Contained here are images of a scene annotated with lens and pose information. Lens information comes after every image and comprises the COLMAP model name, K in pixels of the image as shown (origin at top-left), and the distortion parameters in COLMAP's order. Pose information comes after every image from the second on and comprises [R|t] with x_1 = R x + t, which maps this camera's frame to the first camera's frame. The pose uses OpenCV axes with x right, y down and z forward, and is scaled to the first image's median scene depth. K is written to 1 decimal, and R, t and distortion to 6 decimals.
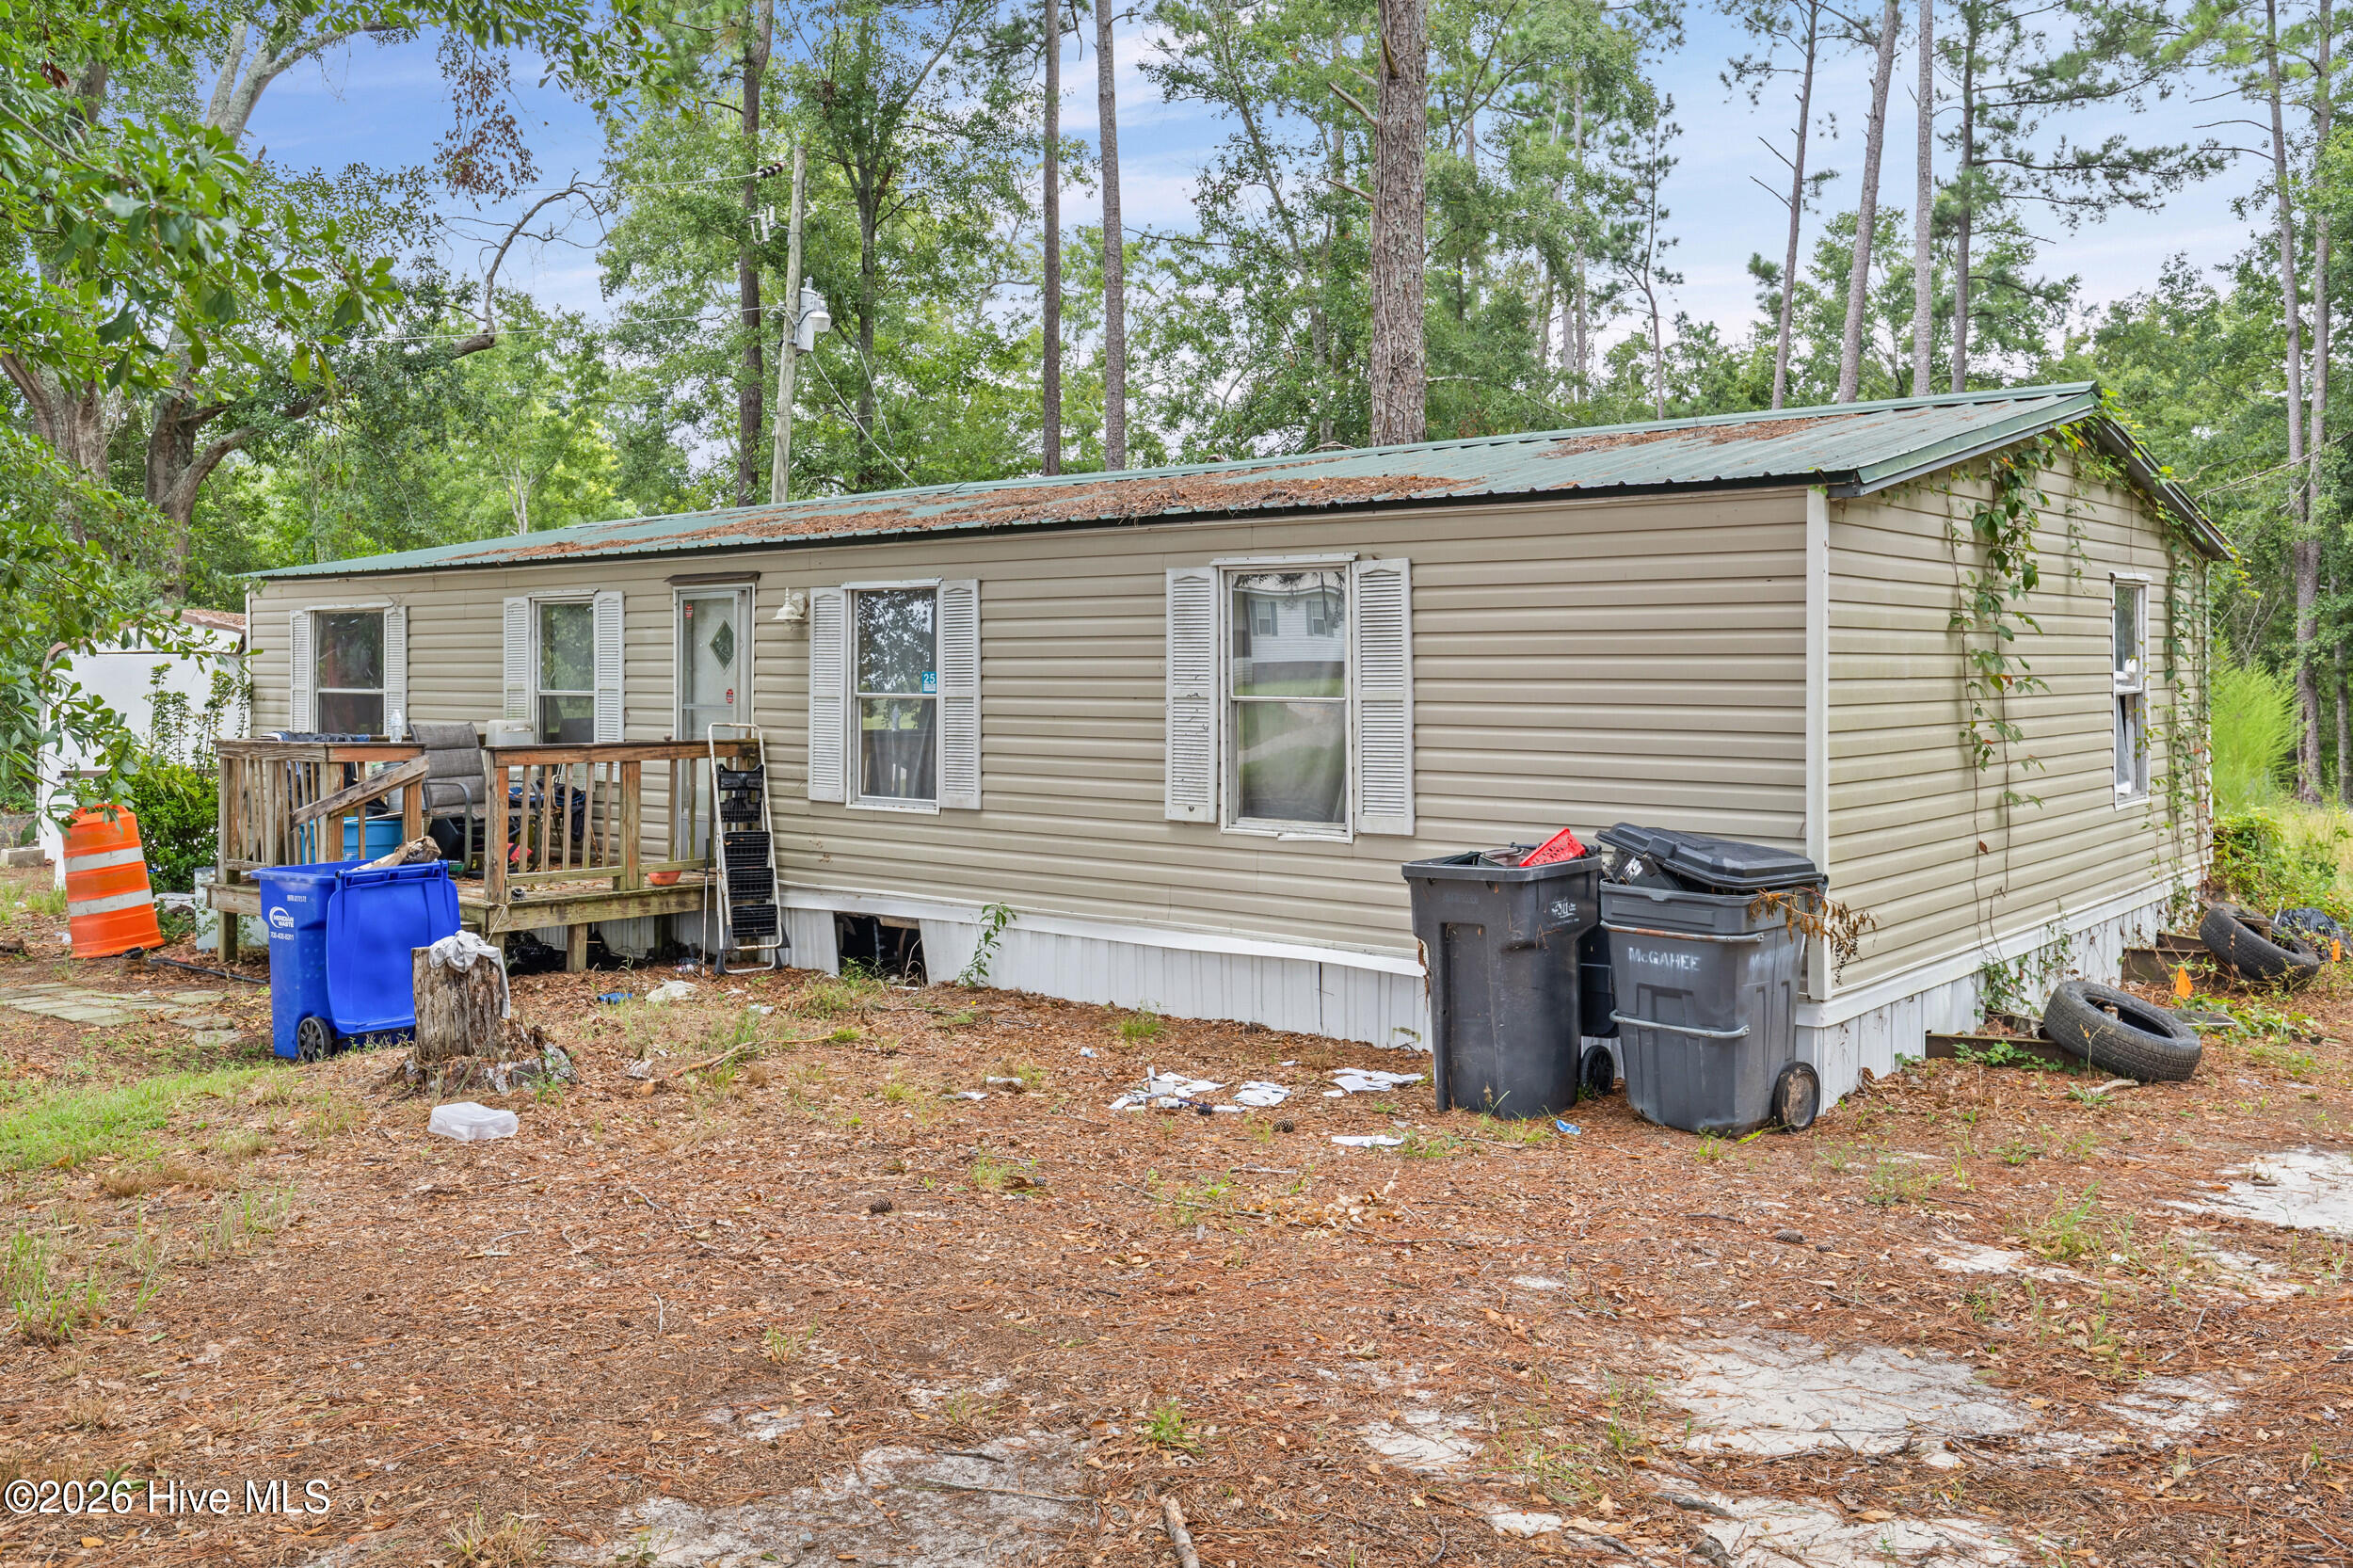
lens RADIAL K [[1920.0, 0, 1169.2], [0, 1920.0, 783.4], [0, 0, 1]] dist [-0.002901, -0.002089]
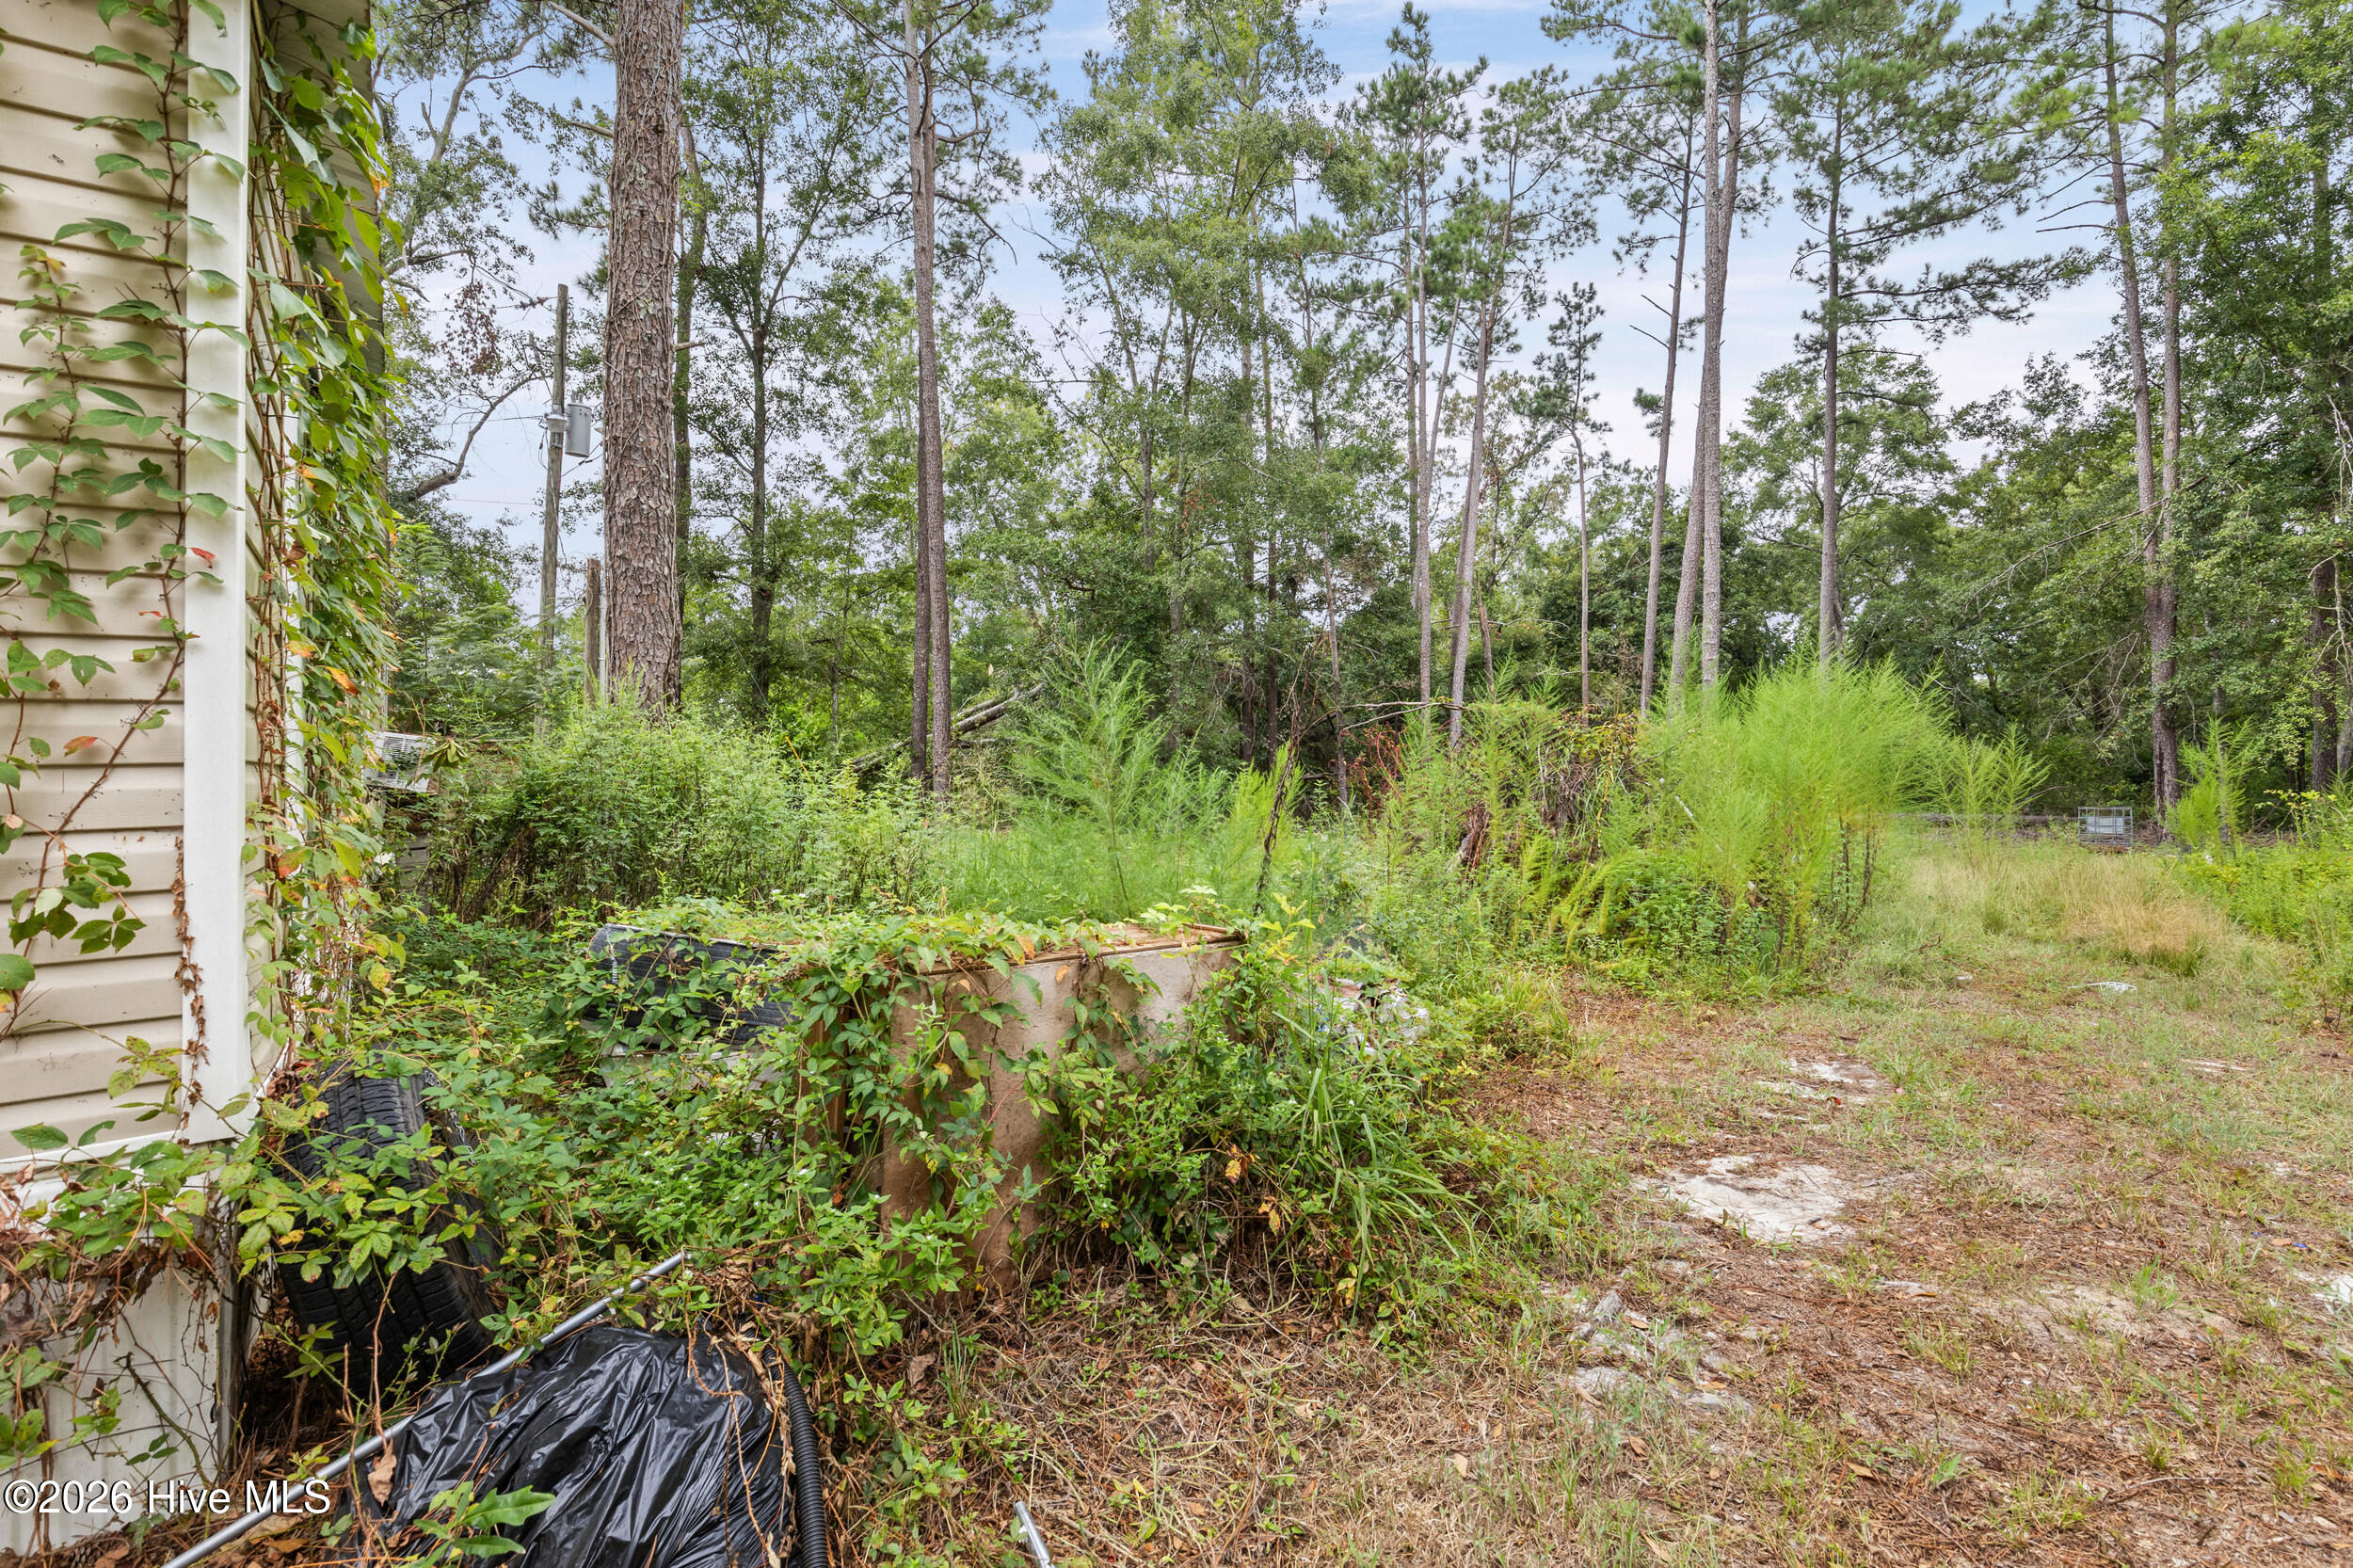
lens RADIAL K [[1090.9, 0, 1178.4], [0, 1090.9, 781.0], [0, 0, 1]] dist [0.003684, 0.000015]
pose [[0.965881, -0.003511, -0.258963, 0.198978], [-0.004702, 0.999506, -0.031087, -0.001277], [0.258944, 0.031244, 0.965387, 0.252424]]
